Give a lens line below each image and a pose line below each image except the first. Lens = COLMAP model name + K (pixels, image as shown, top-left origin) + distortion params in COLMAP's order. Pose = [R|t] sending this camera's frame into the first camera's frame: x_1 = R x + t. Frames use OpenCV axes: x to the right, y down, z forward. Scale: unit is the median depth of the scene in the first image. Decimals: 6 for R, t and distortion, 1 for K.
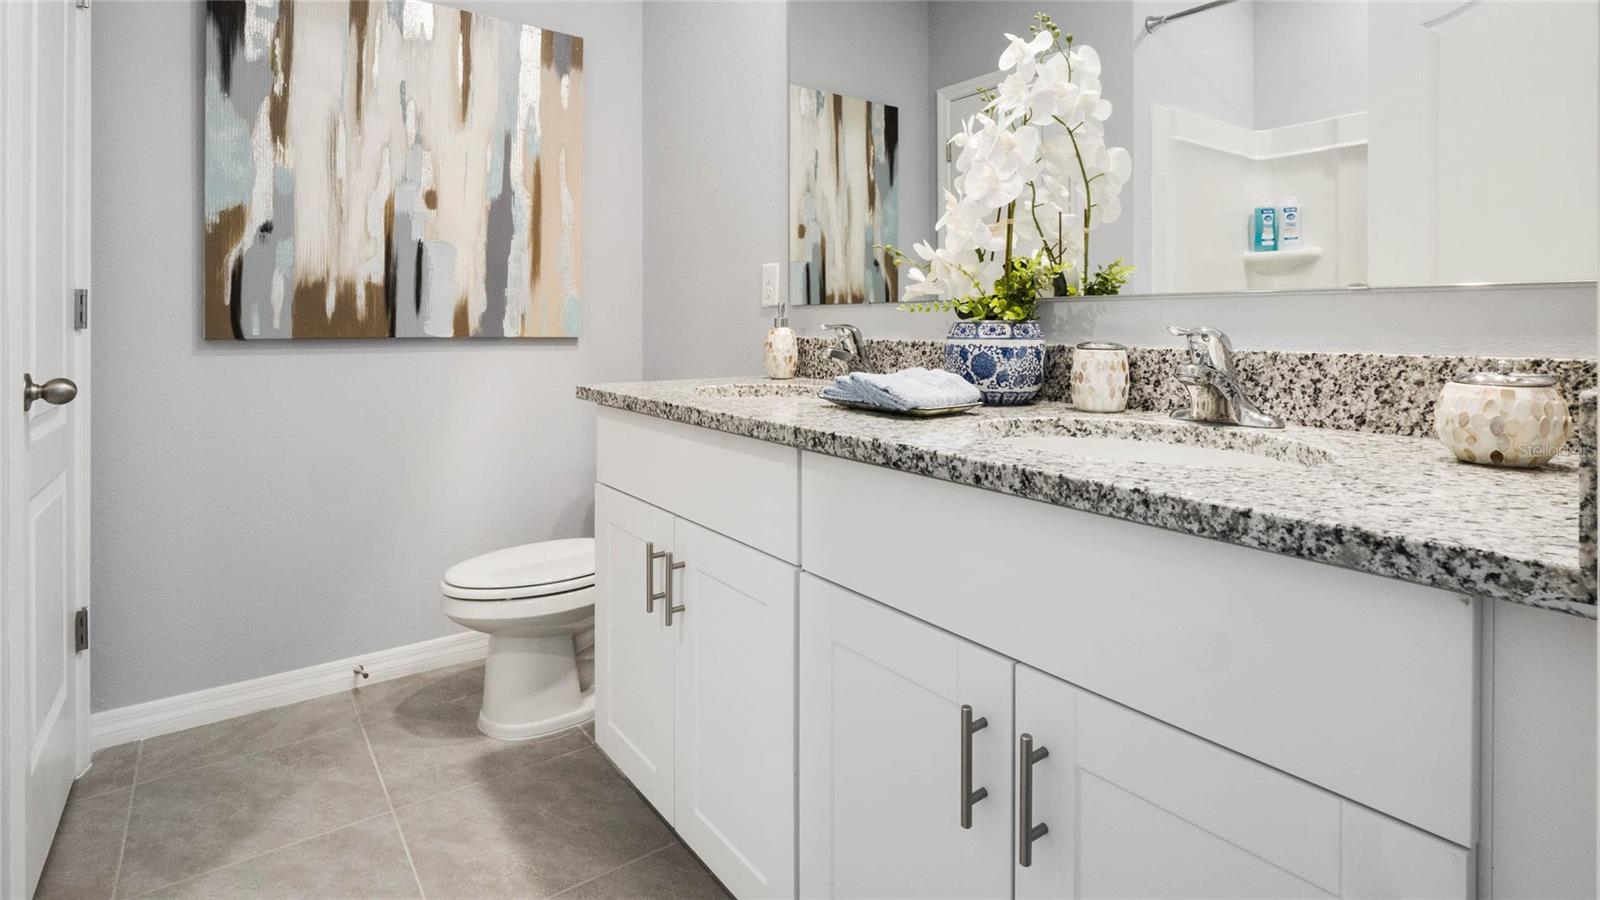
lens RADIAL K [[785.2, 0, 799.2], [0, 785.2, 358.3], [0, 0, 1]] dist [-0.001397, -0.000435]
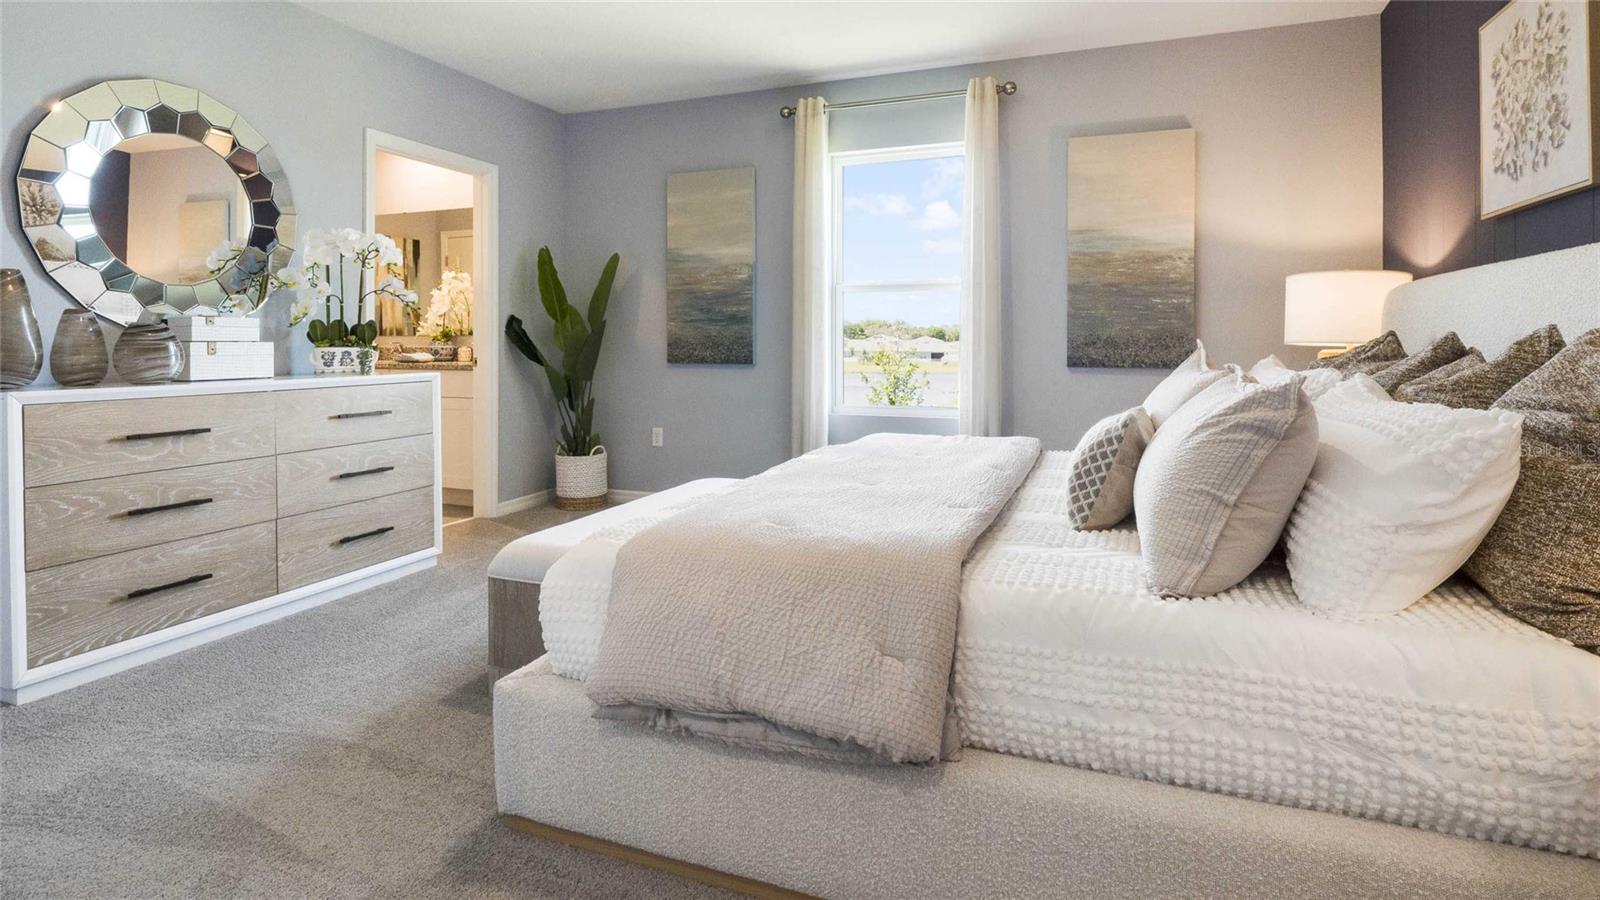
lens RADIAL K [[780.5, 0, 804.8], [0, 780.5, 337.6], [0, 0, 1]] dist [-0.000274, 0.000137]
pose [[0.845185, -0.004060, 0.534458, -0.321457], [0.021497, 0.999420, -0.026403, 0.081779], [-0.534041, 0.033805, 0.844783, -3.447375]]
